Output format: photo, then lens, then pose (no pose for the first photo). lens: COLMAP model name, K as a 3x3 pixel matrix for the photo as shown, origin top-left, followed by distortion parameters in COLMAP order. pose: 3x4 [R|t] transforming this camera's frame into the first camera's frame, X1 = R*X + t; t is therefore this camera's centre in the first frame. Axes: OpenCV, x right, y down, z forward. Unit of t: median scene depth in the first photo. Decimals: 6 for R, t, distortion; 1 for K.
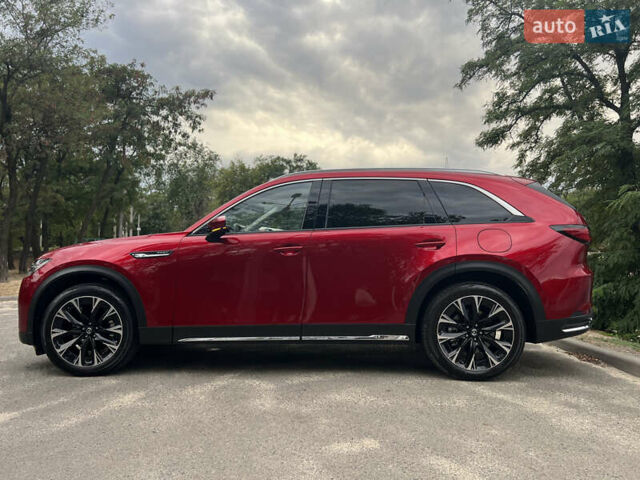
lens RADIAL K [[471.5, 0, 320.0], [0, 471.5, 240.0], [0, 0, 1]] dist [0.027757, -0.001931]
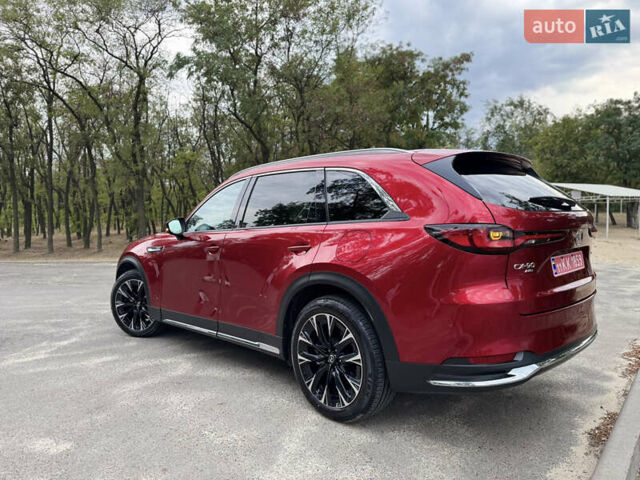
lens RADIAL K [[447.2, 0, 320.0], [0, 447.2, 240.0], [0, 0, 1]] dist [0.062832, -0.090240]
pose [[0.751309, 0.011537, -0.659850, 0.776217], [0.044795, 0.996650, 0.068430, -0.058152], [0.658429, -0.080970, 0.748275, 0.409432]]
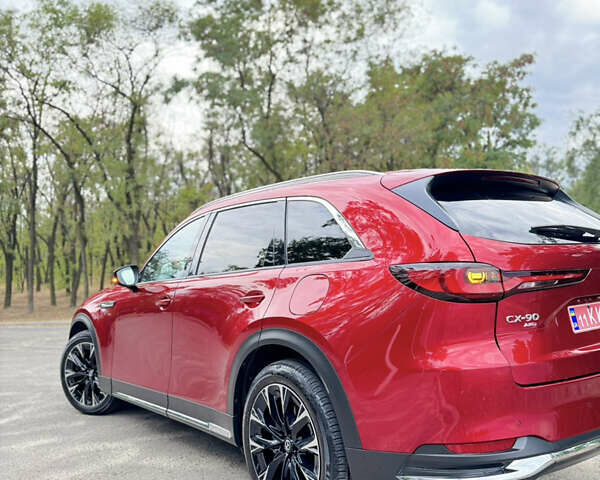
lens RADIAL K [[556.2, 0, 300.0], [0, 556.2, 240.0], [0, 0, 1]] dist [0.102729, -0.202193]
pose [[0.673465, -0.069763, -0.735919, 0.850231], [0.067616, 0.997177, -0.032652, -0.043958], [0.736120, -0.027770, 0.676281, 0.501175]]
